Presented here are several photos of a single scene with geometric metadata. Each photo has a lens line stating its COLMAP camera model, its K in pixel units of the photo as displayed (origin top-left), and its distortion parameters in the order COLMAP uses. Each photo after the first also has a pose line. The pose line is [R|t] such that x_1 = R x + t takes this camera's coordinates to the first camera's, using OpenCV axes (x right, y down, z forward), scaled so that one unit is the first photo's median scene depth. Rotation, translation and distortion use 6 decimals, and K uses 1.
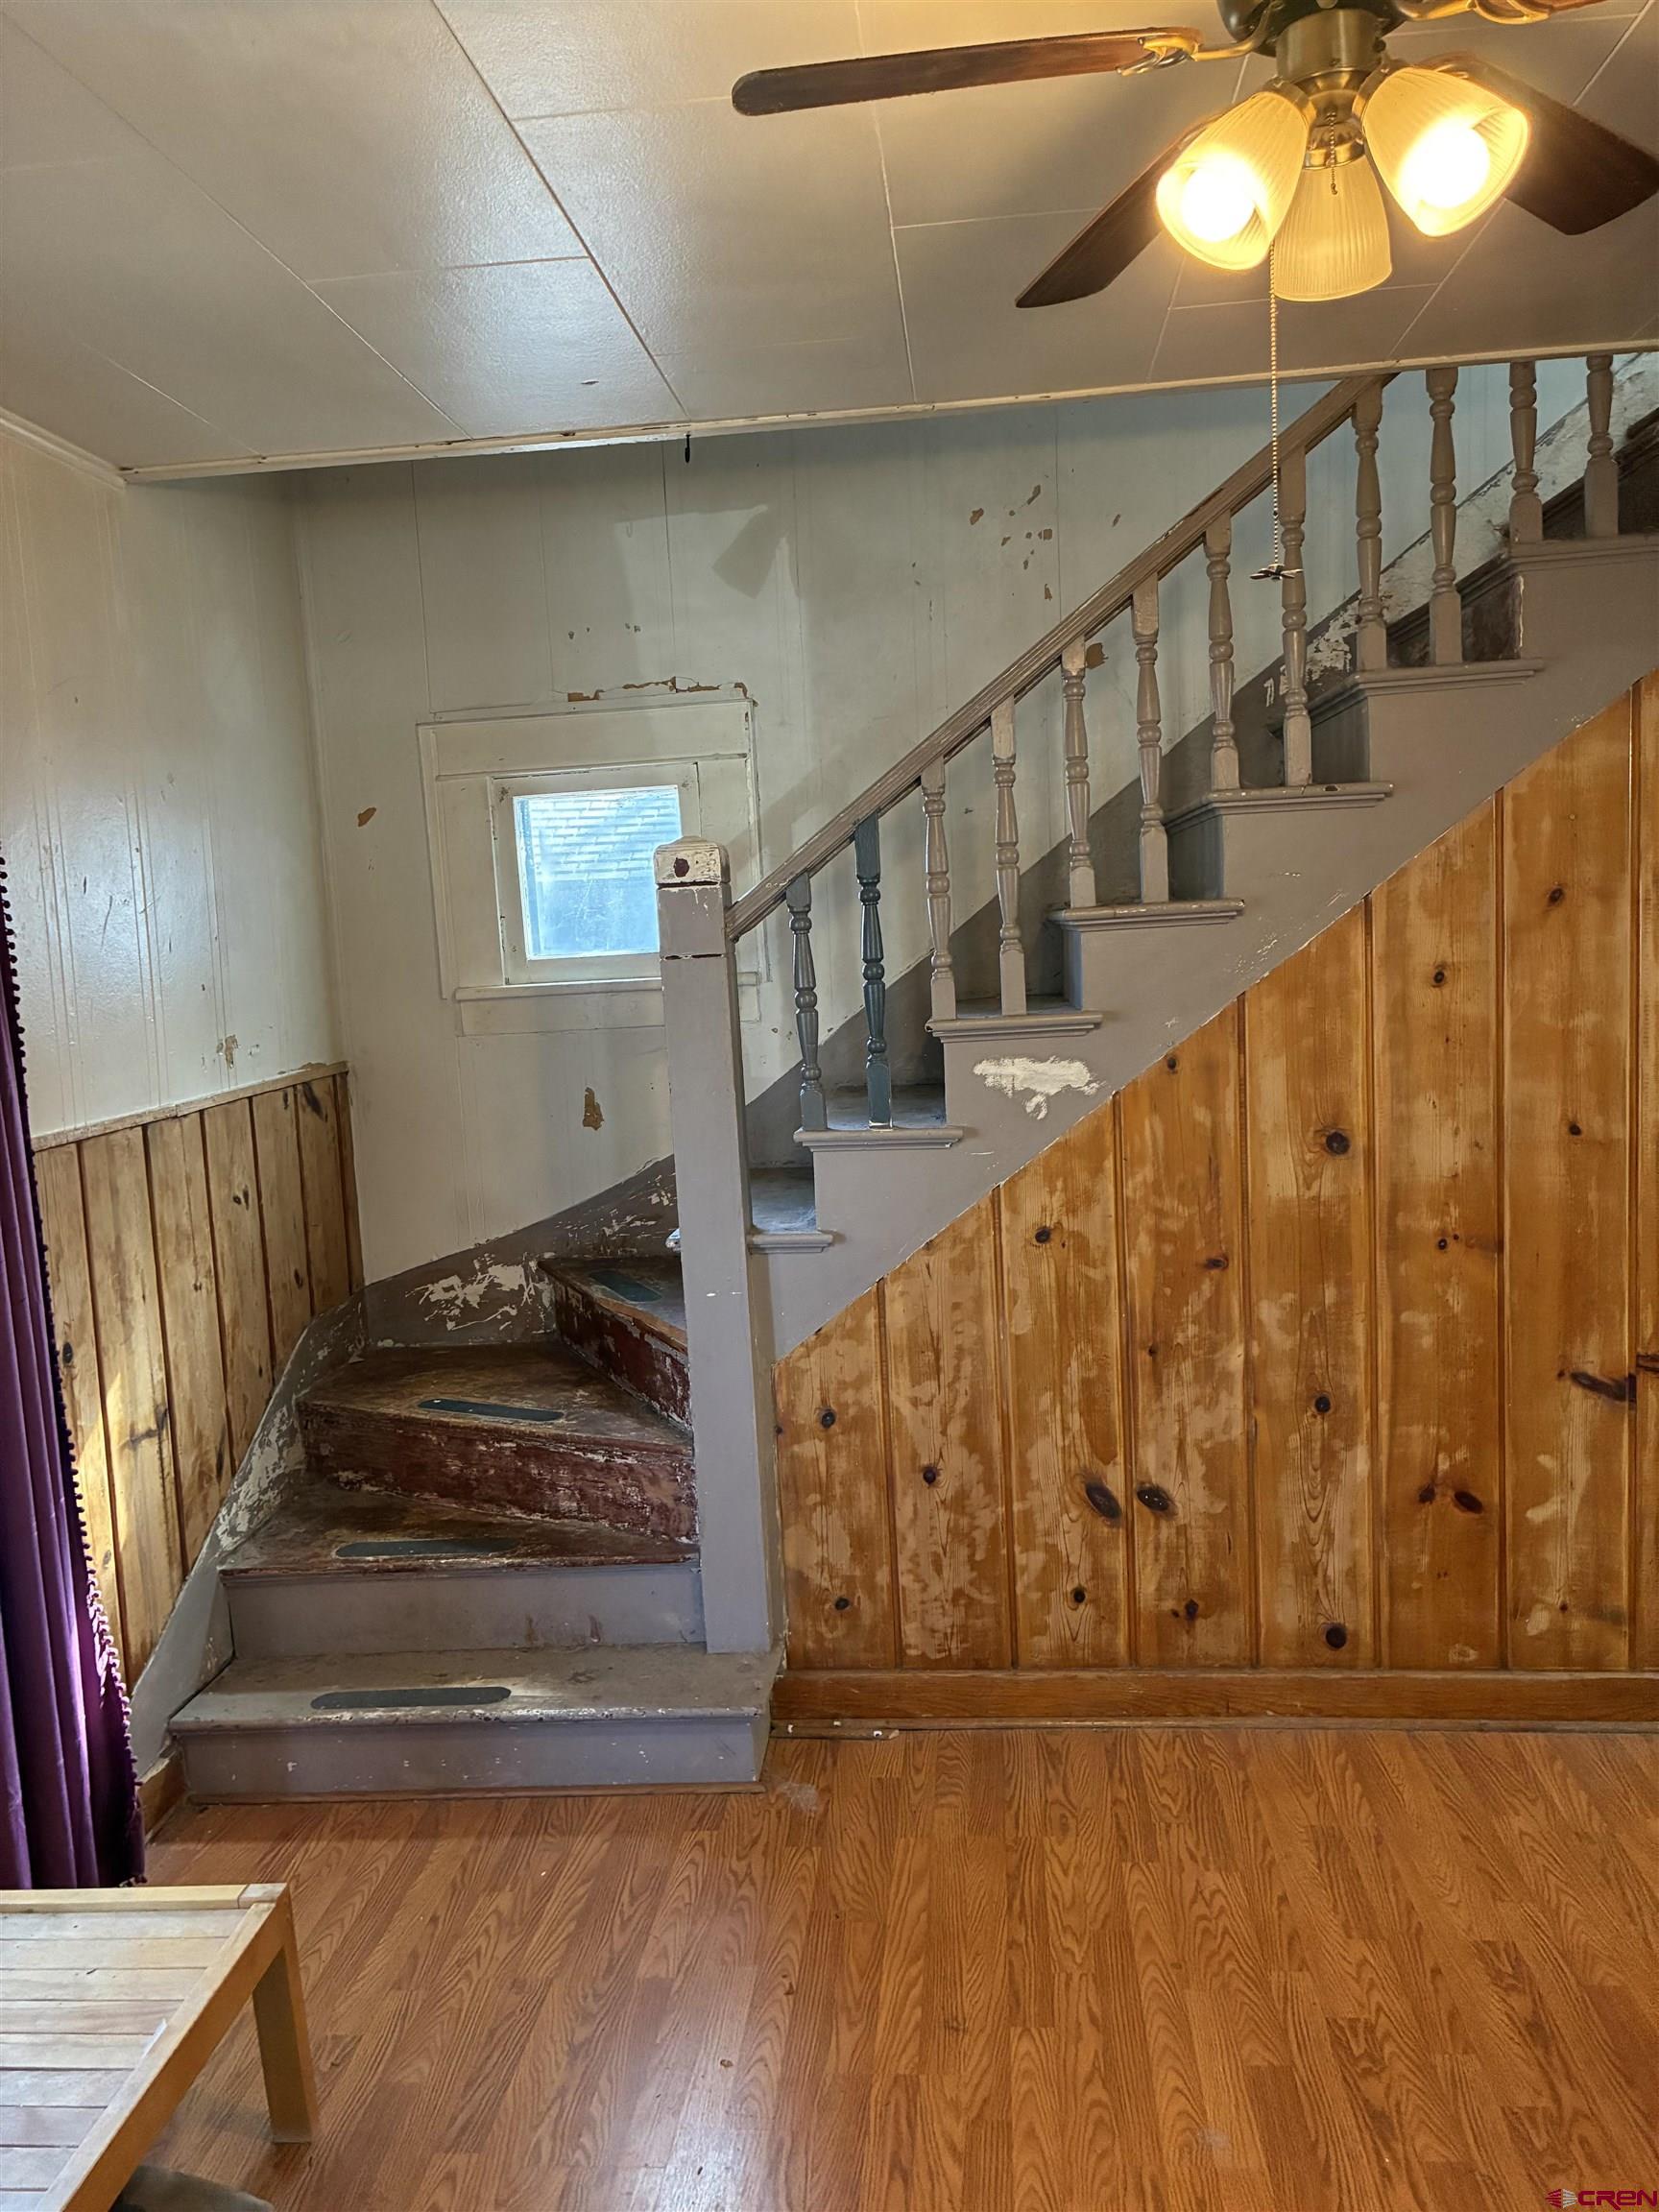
lens RADIAL K [[1688.5, 0, 793.6], [0, 1688.5, 1101.8], [0, 0, 1]] dist [0.036932, -0.005570]
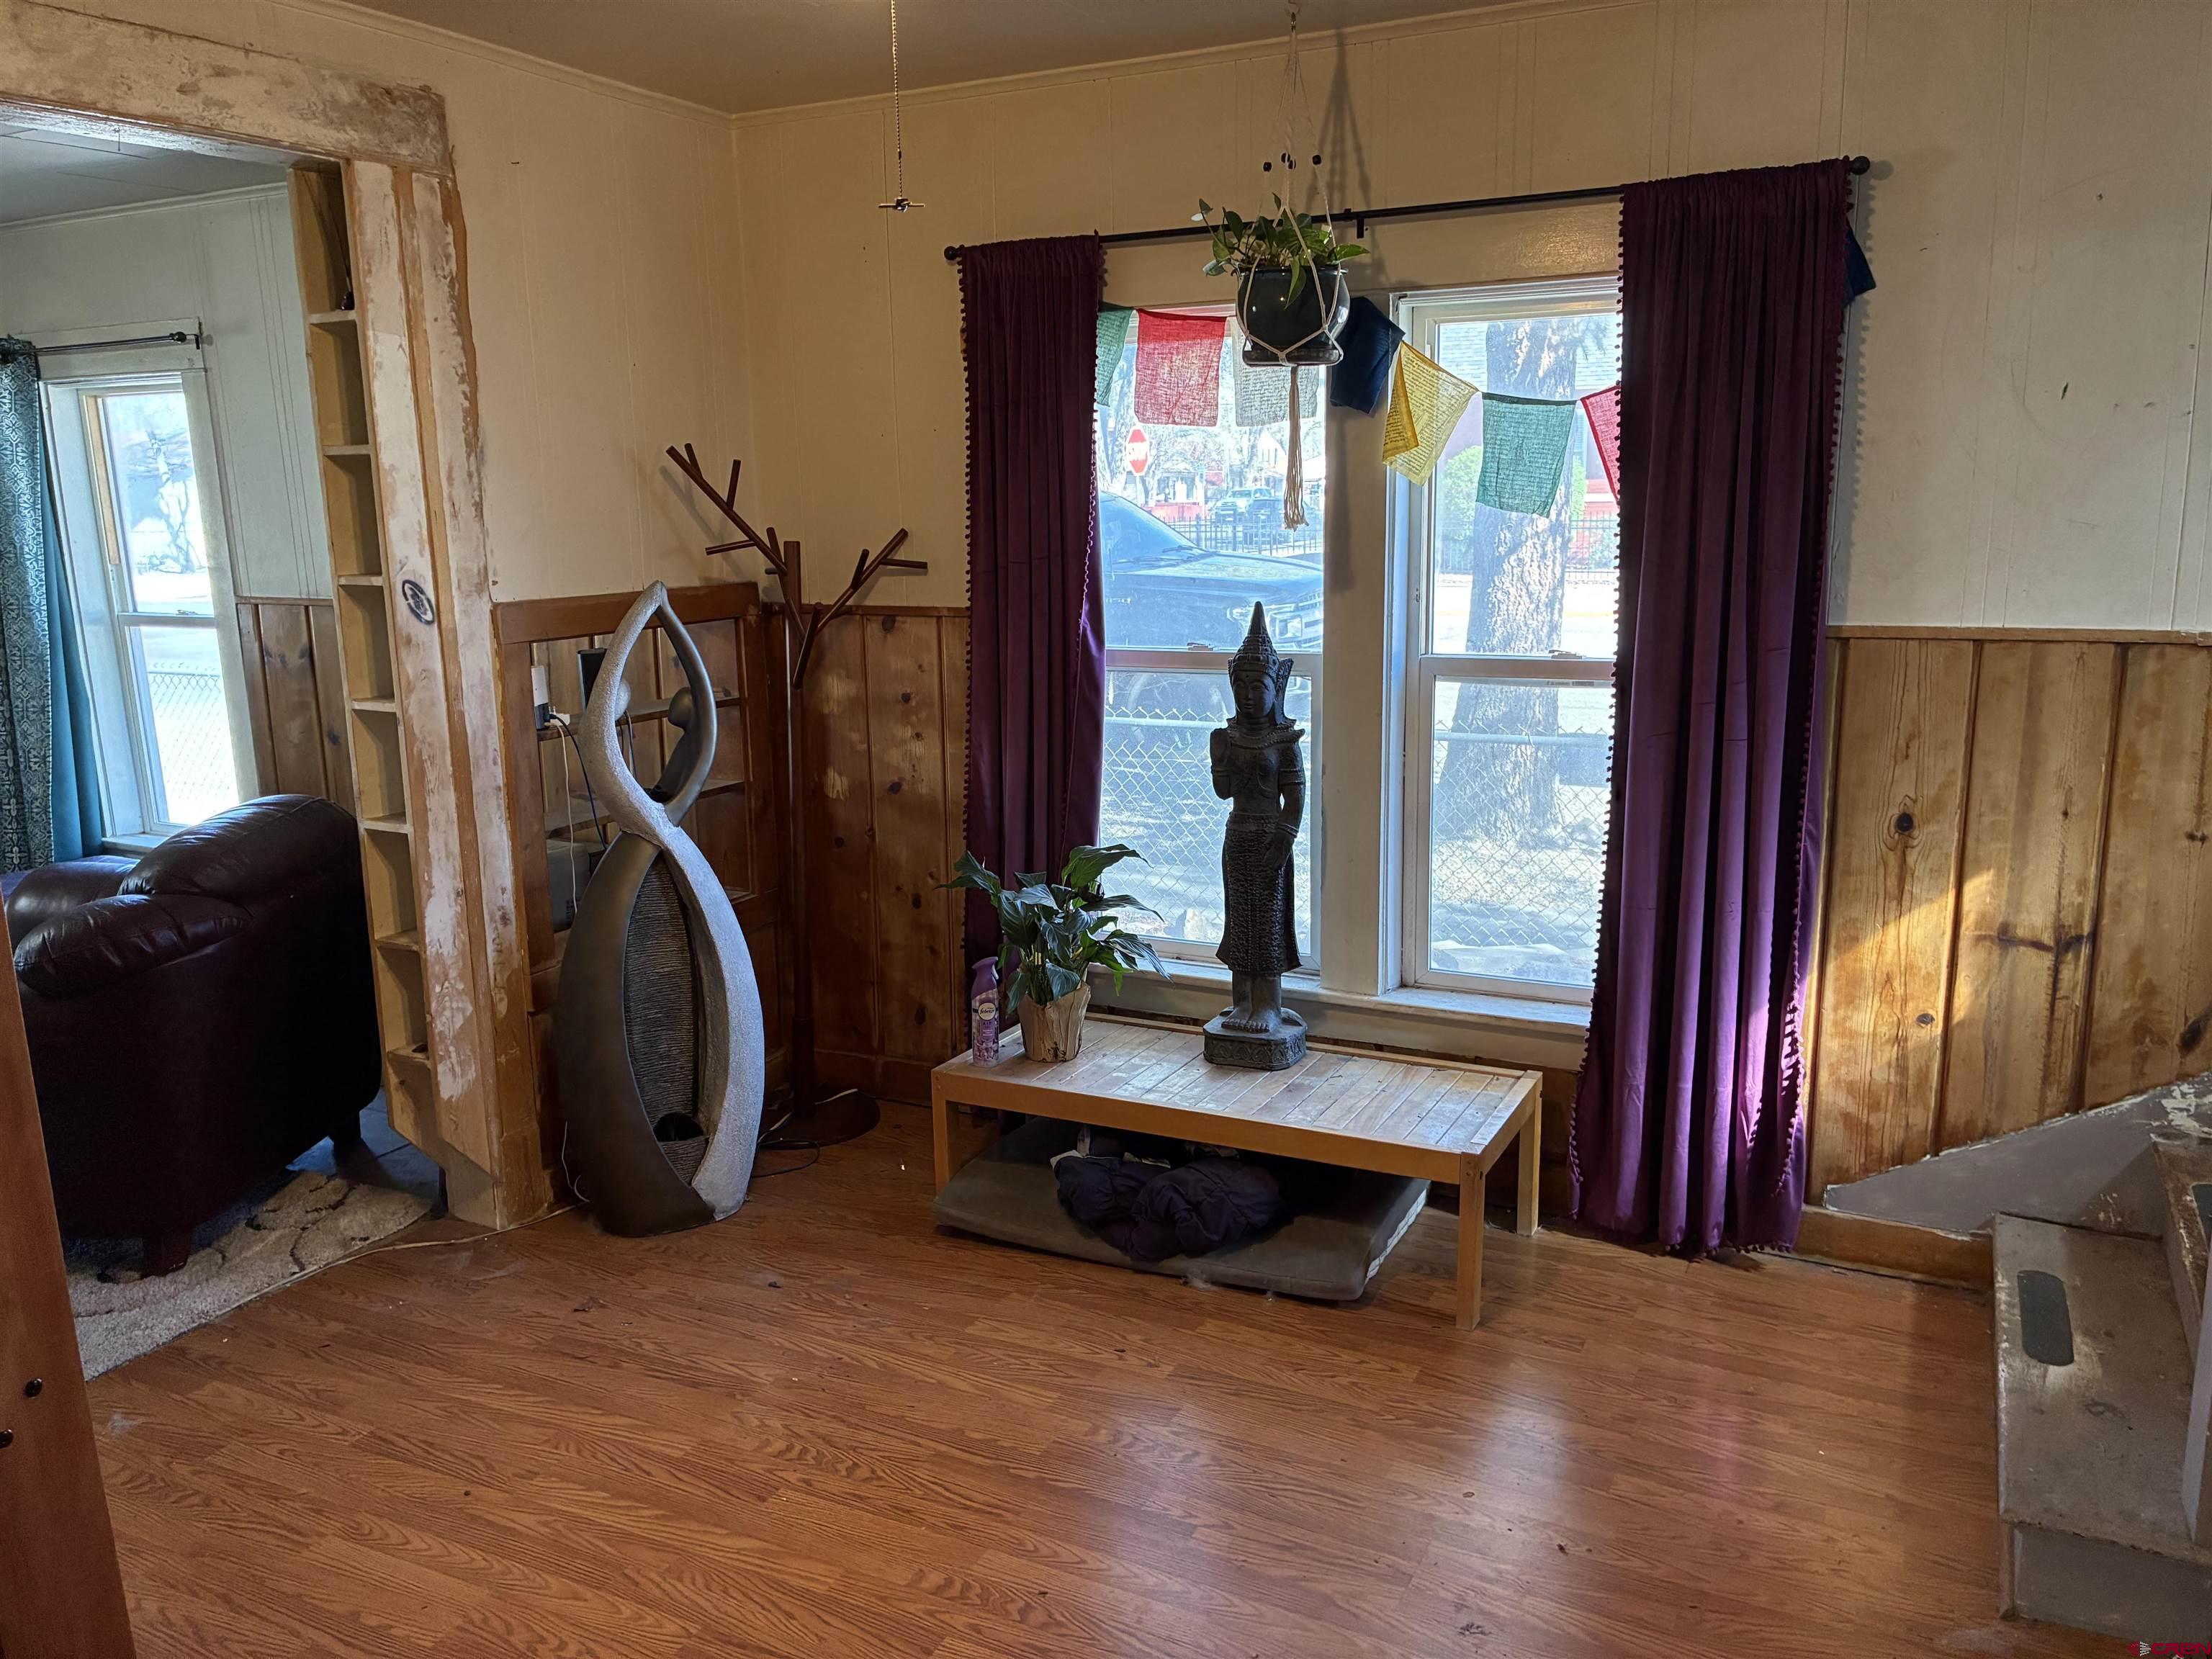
lens RADIAL K [[1688.5, 0, 1106.0], [0, 1688.5, 829.5], [0, 0, 1]] dist [0.036932, -0.005570]
pose [[-0.347411, 0.241405, -0.906107, 0.694636], [-0.069799, 0.956956, 0.281715, -0.114679], [0.935112, 0.161116, -0.315607, 0.764643]]
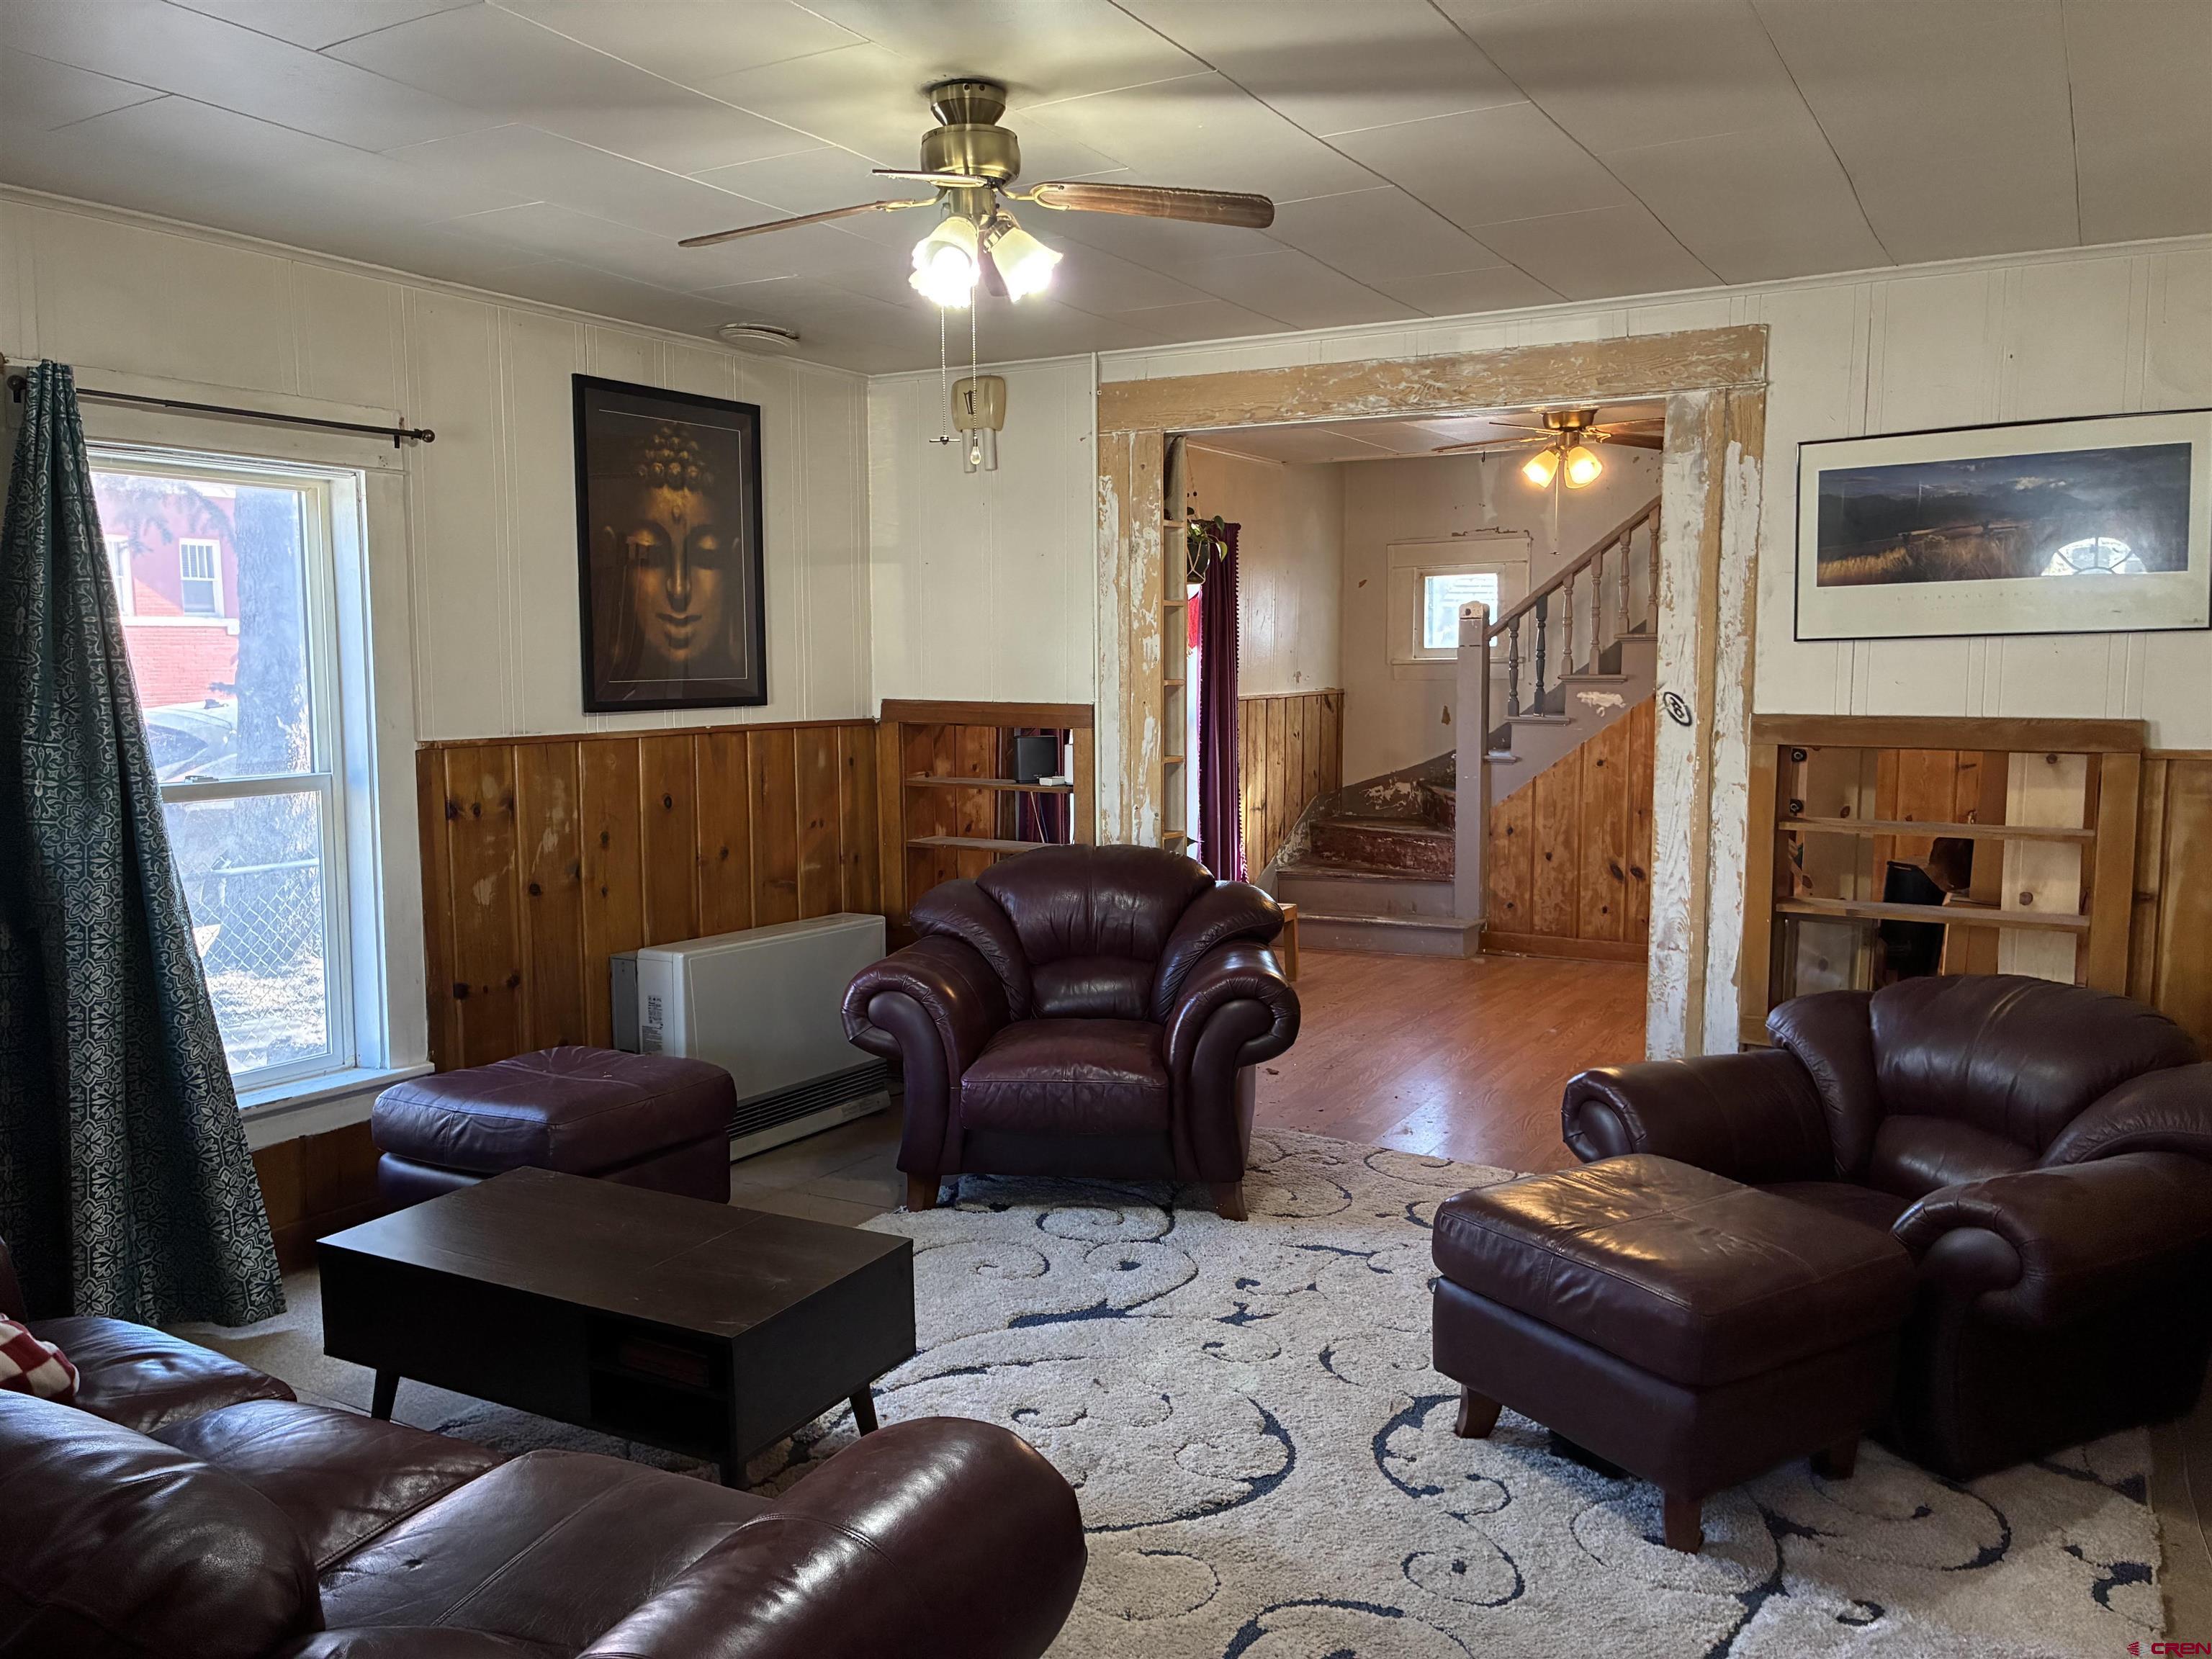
lens RADIAL K [[1688.5, 0, 1106.0], [0, 1688.5, 829.5], [0, 0, 1]] dist [0.036932, -0.005570]
pose [[0.910667, 0.092141, -0.402735, 0.491302], [-0.089749, 0.995654, 0.024854, 0.176700], [0.403275, 0.013511, 0.914979, -1.573417]]
